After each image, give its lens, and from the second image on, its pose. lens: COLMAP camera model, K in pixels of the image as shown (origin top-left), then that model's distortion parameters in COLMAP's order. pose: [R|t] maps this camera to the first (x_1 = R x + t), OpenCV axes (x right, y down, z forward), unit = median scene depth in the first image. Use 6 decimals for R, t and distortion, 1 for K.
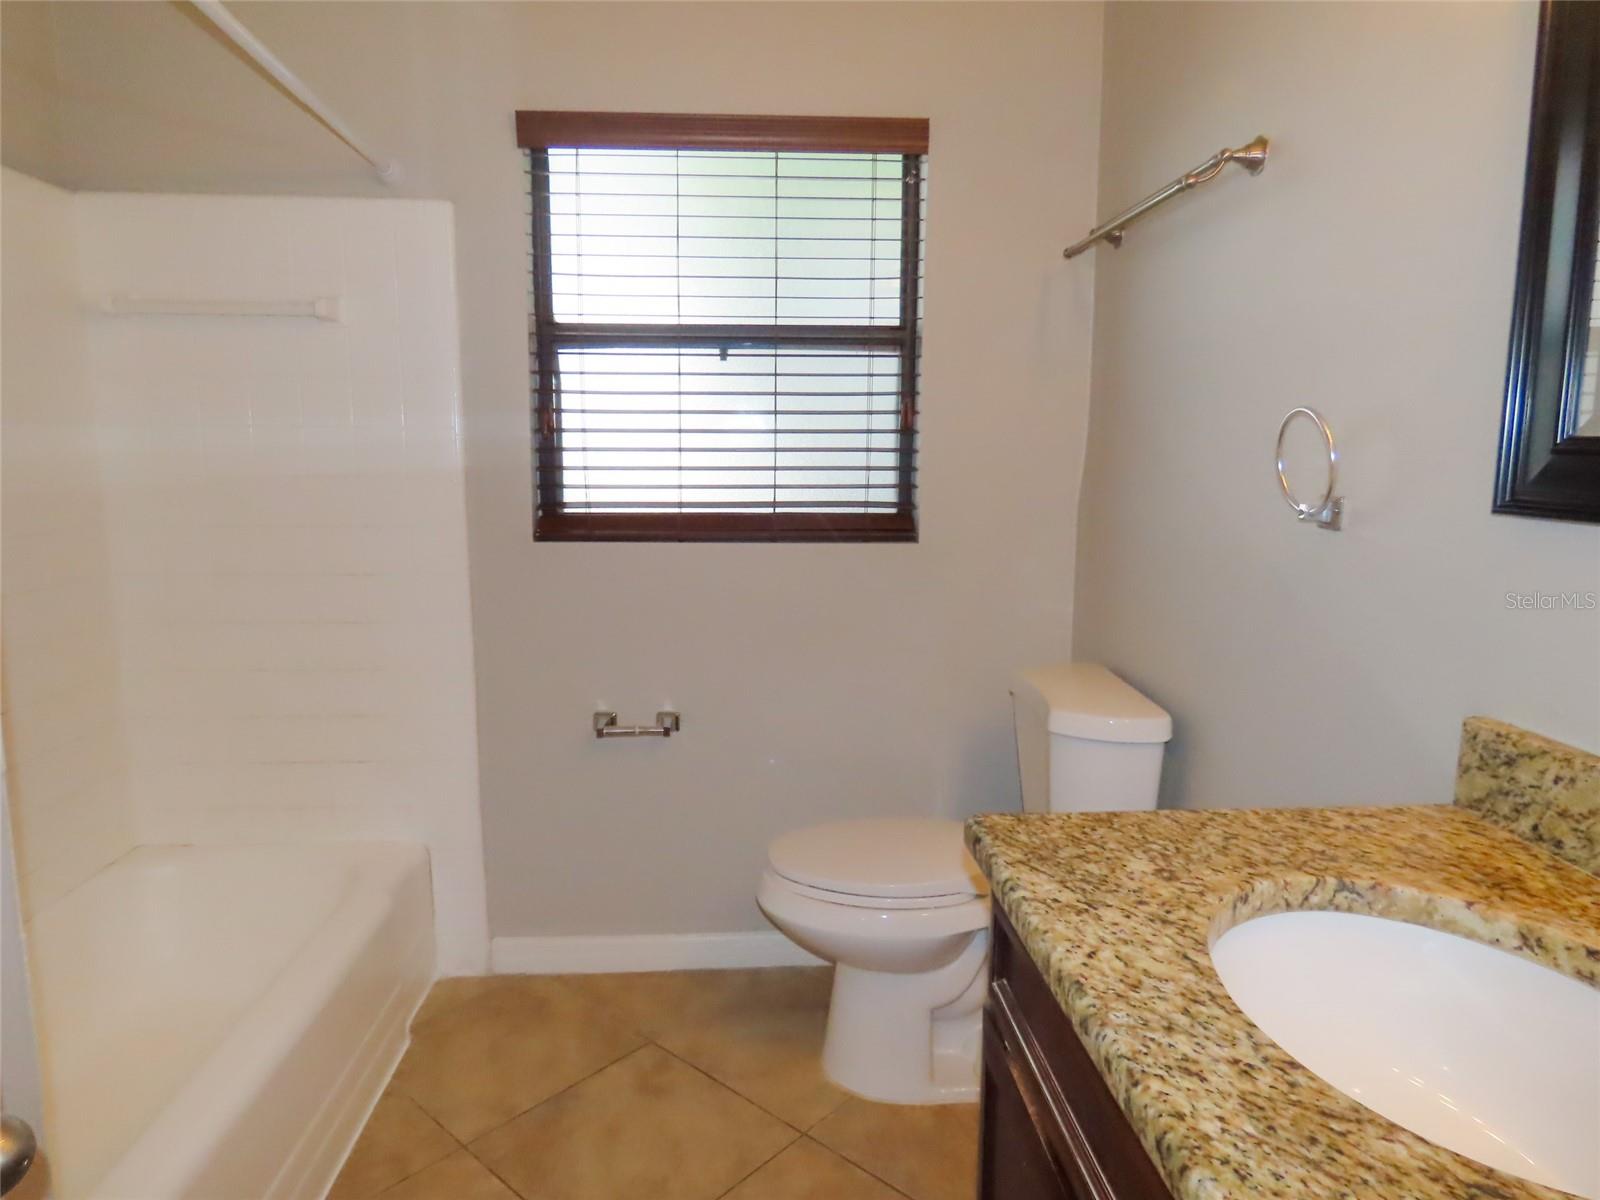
lens RADIAL K [[1008.2, 0, 804.0], [0, 1008.2, 598.3], [0, 0, 1]] dist [-0.014753, -0.000030]
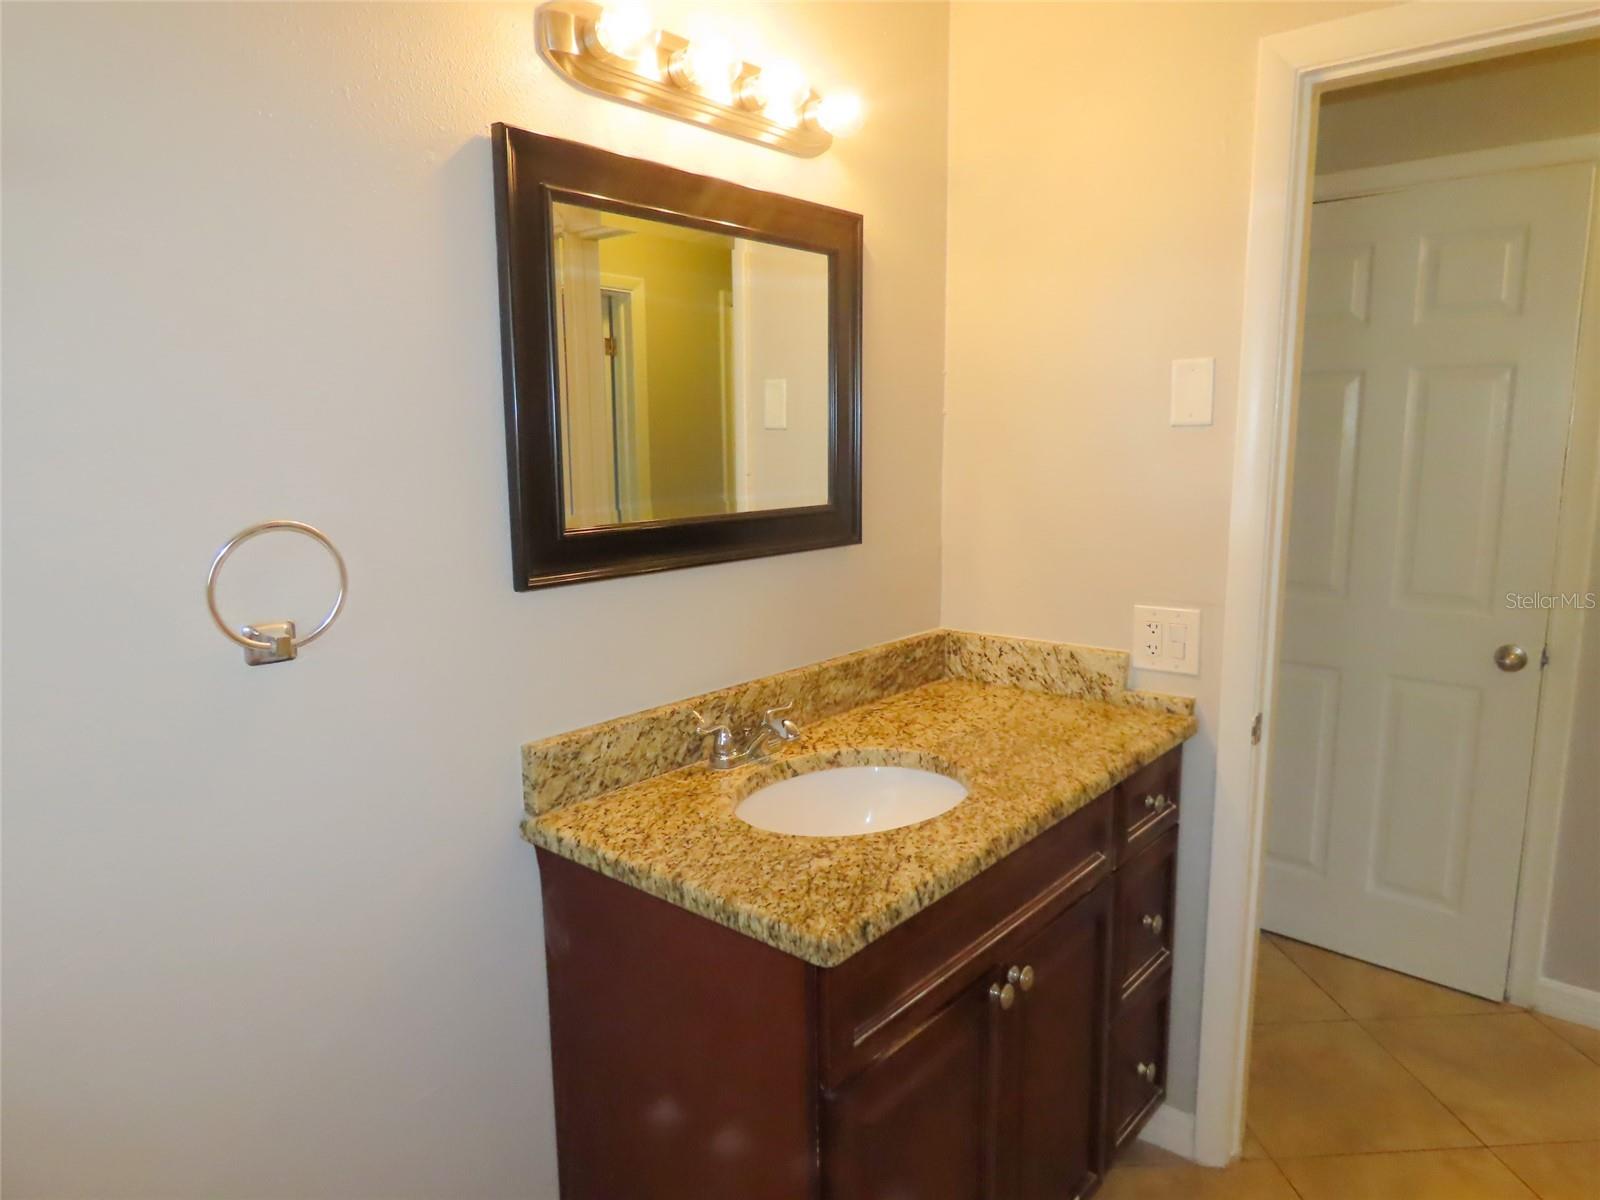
lens RADIAL K [[1008.2, 0, 805.3], [0, 1008.2, 598.9], [0, 0, 1]] dist [-0.014753, -0.000030]
pose [[-0.713968, -0.105028, 0.692257, -0.515746], [0.115341, 0.957537, 0.264234, -0.407210], [-0.690613, 0.268500, -0.671536, 1.748671]]
